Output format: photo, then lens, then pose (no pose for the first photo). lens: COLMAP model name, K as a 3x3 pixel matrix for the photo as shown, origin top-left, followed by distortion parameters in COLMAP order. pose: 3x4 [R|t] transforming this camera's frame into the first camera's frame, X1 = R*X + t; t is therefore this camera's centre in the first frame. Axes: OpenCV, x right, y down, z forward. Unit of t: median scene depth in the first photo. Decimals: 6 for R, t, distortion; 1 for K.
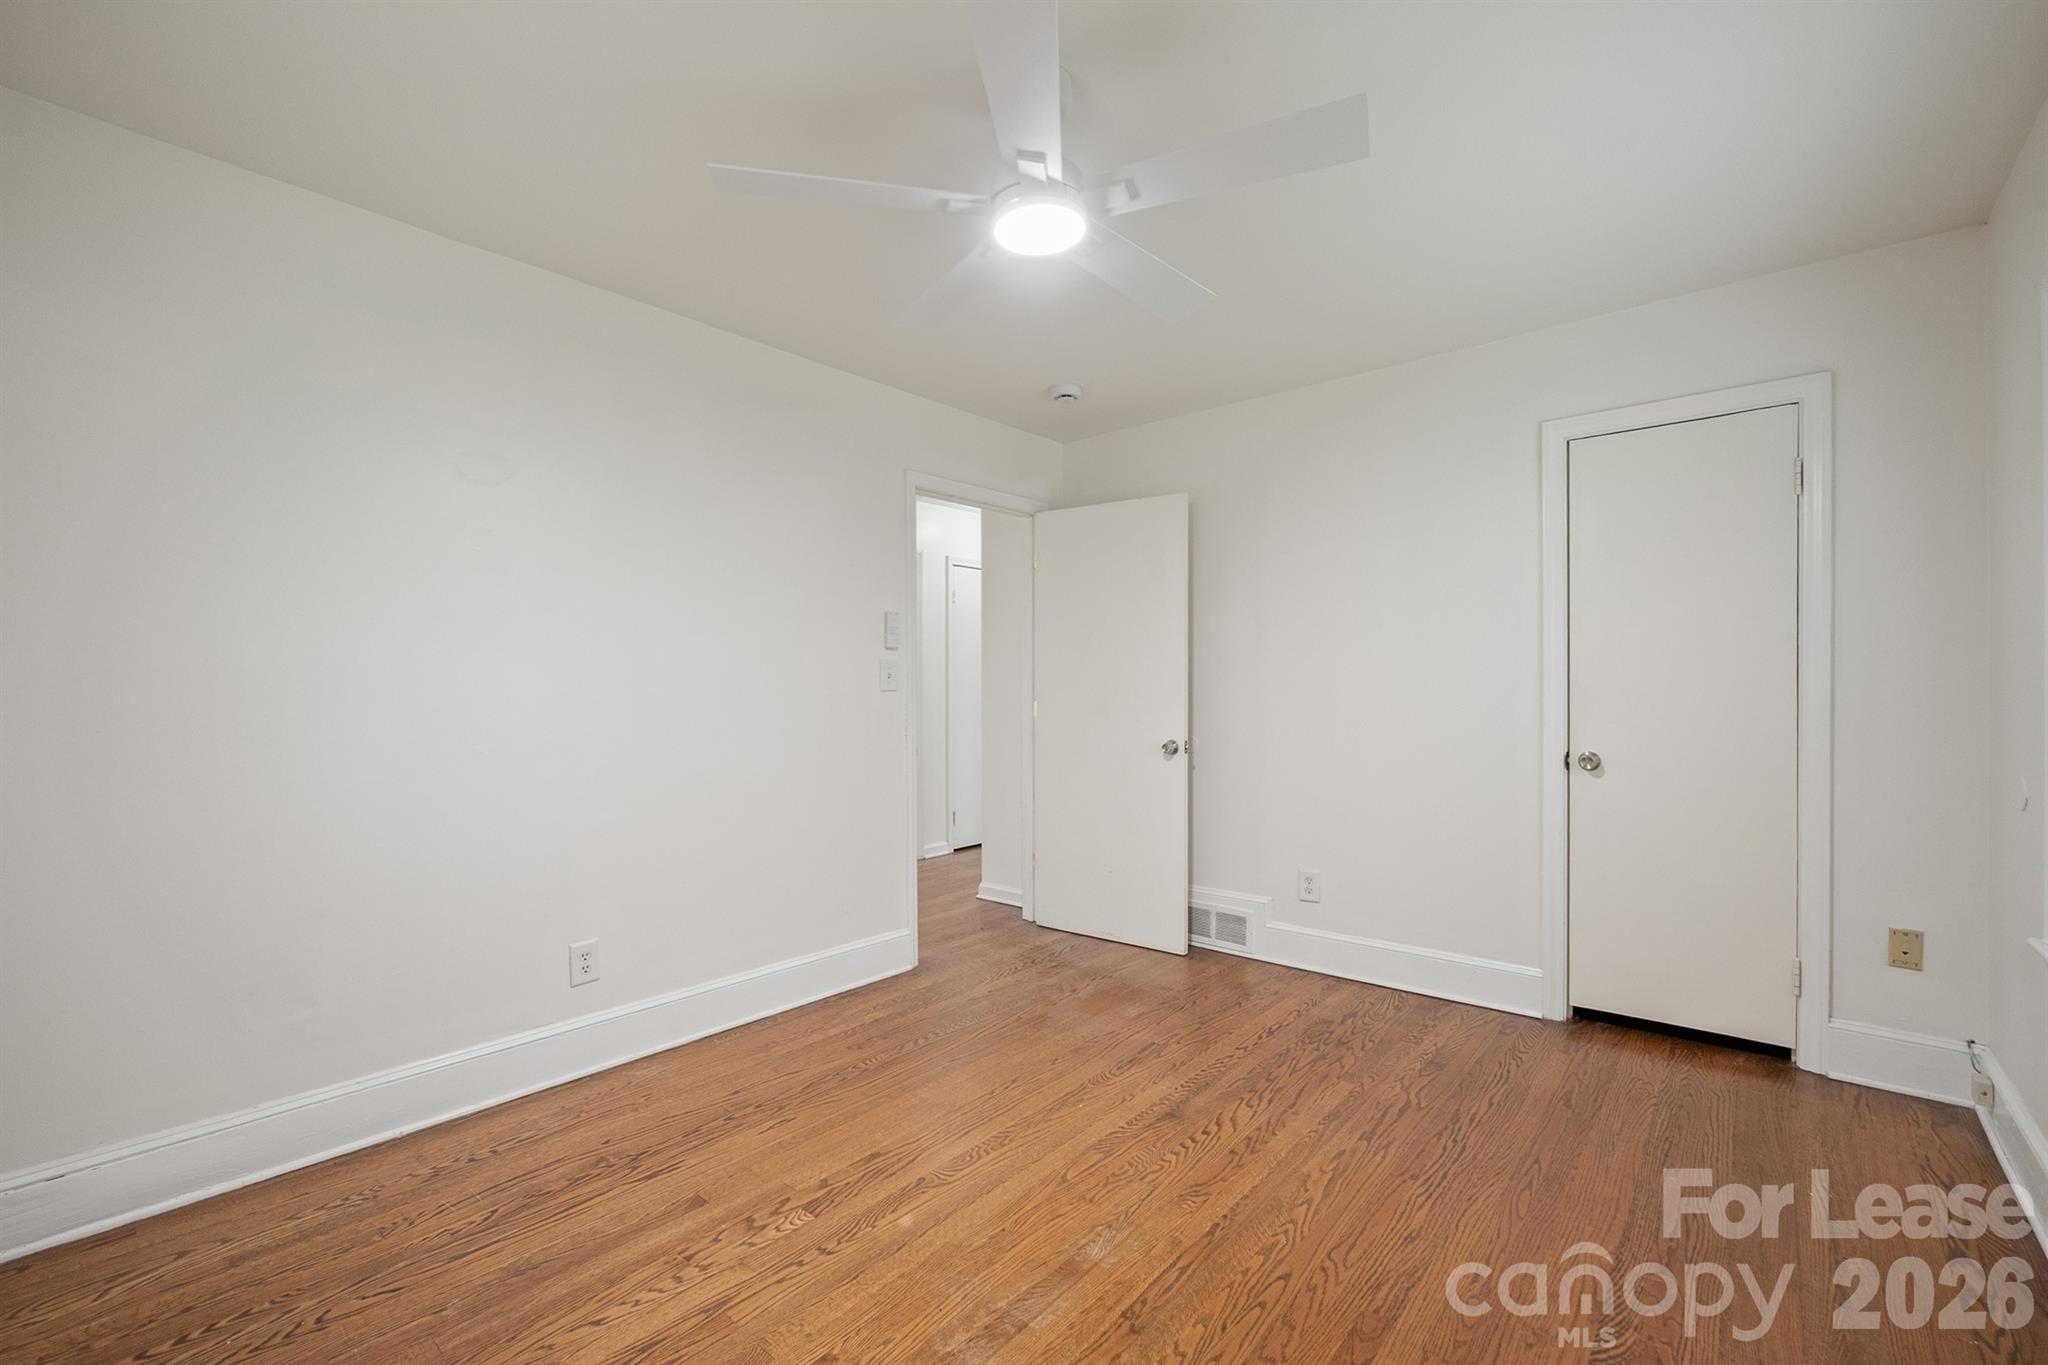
lens RADIAL K [[874.0, 0, 1033.0], [0, 874.0, 672.7], [0, 0, 1]] dist [-0.015967, 0.000648]
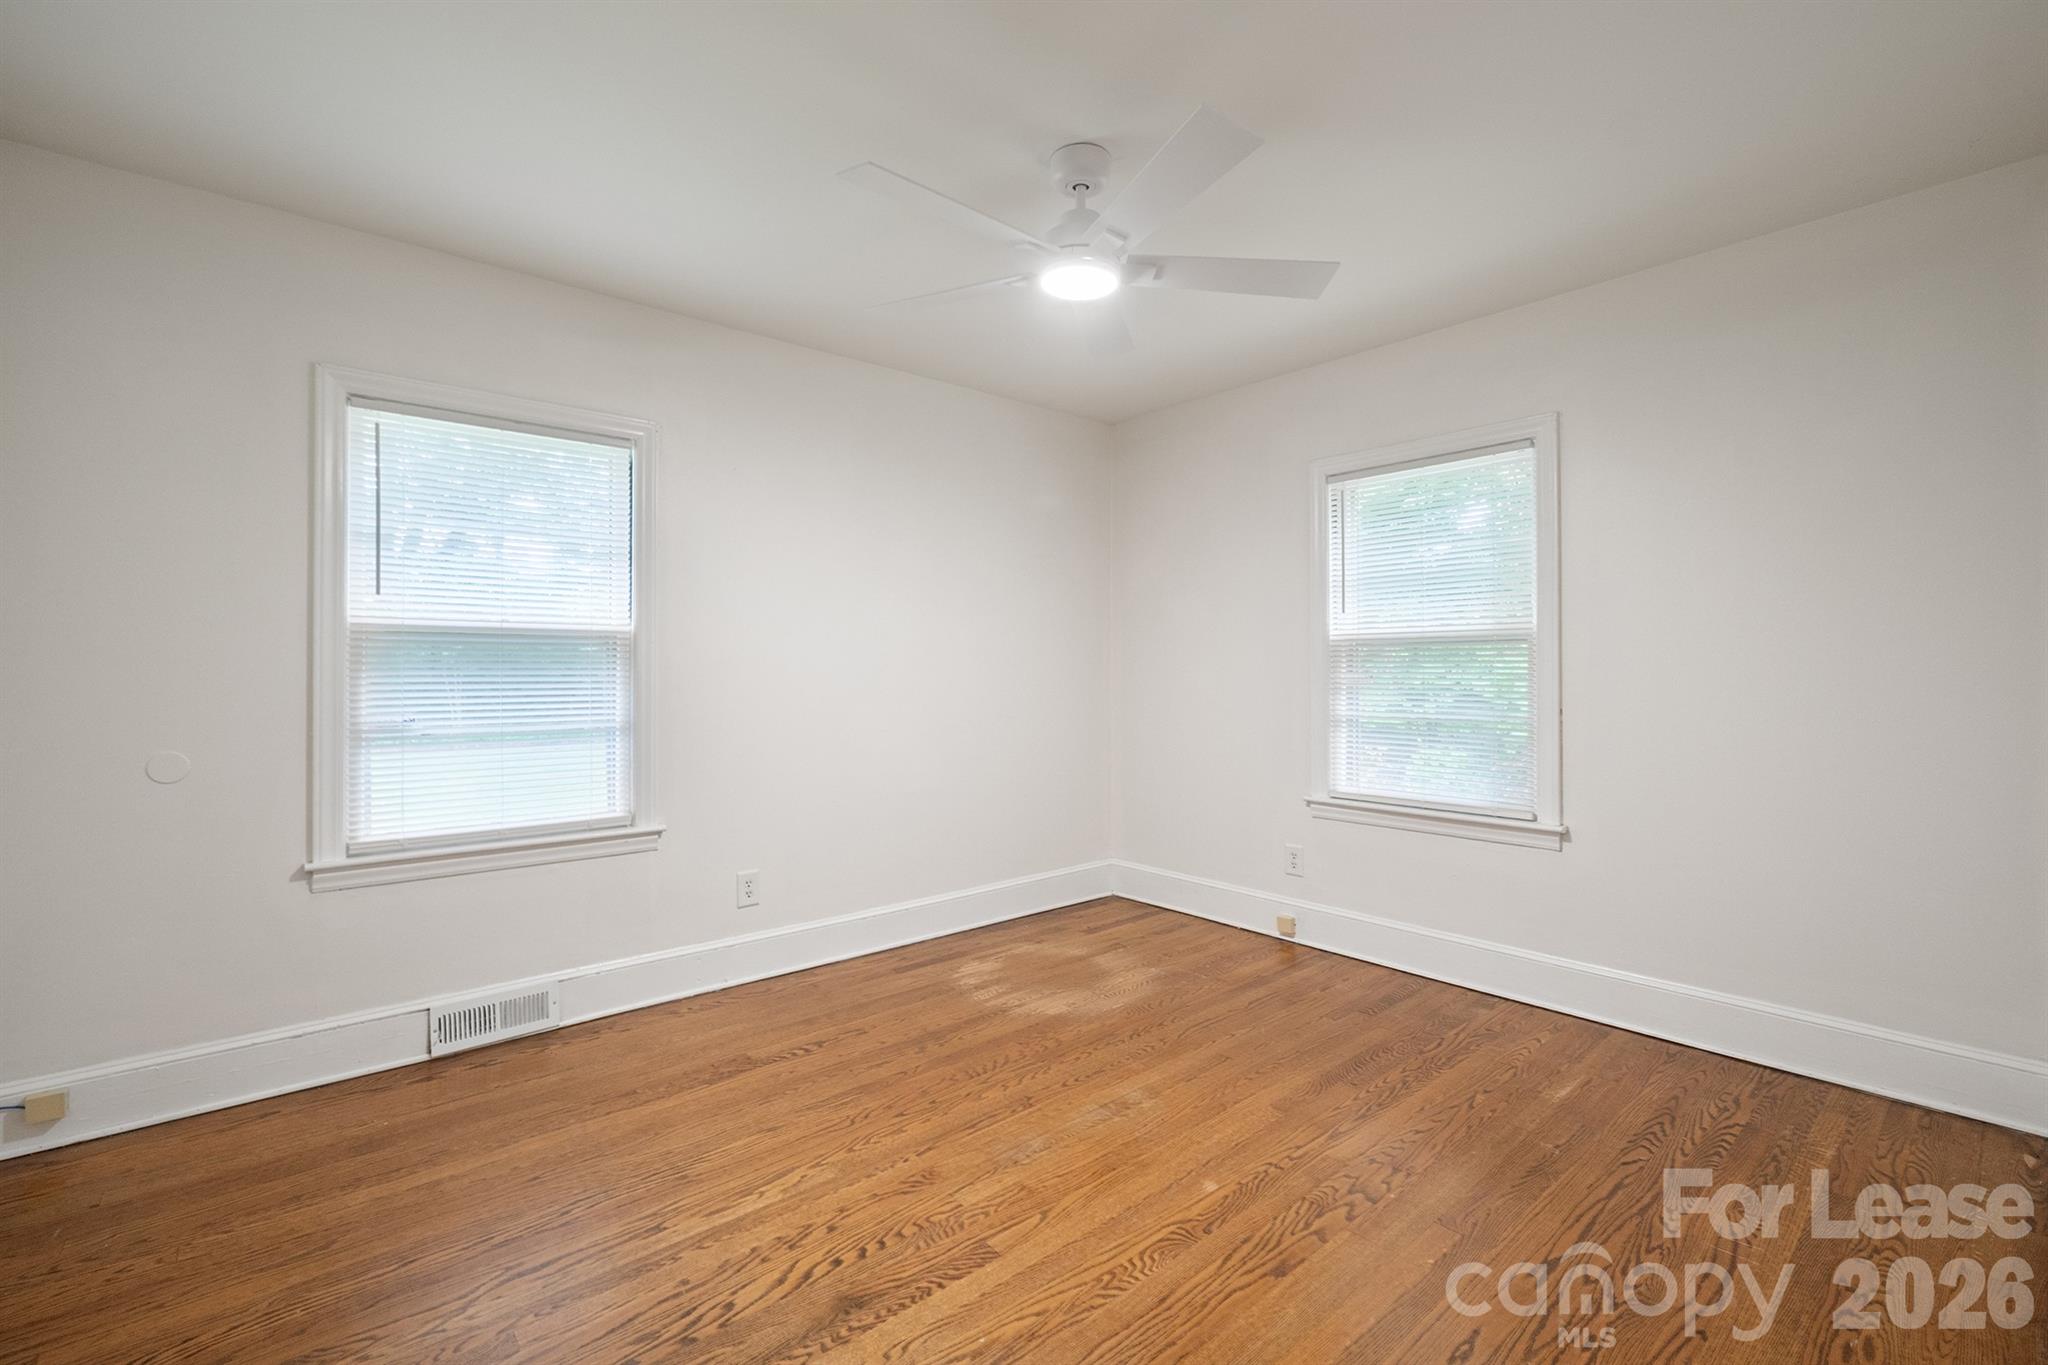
lens RADIAL K [[874.0, 0, 1033.0], [0, 874.0, 672.7], [0, 0, 1]] dist [-0.015967, 0.000648]
pose [[-0.989215, 0.008152, 0.146245, -0.088711], [0.006596, 0.999916, -0.011119, 0.037067], [-0.146323, -0.010035, -0.989186, 1.908187]]
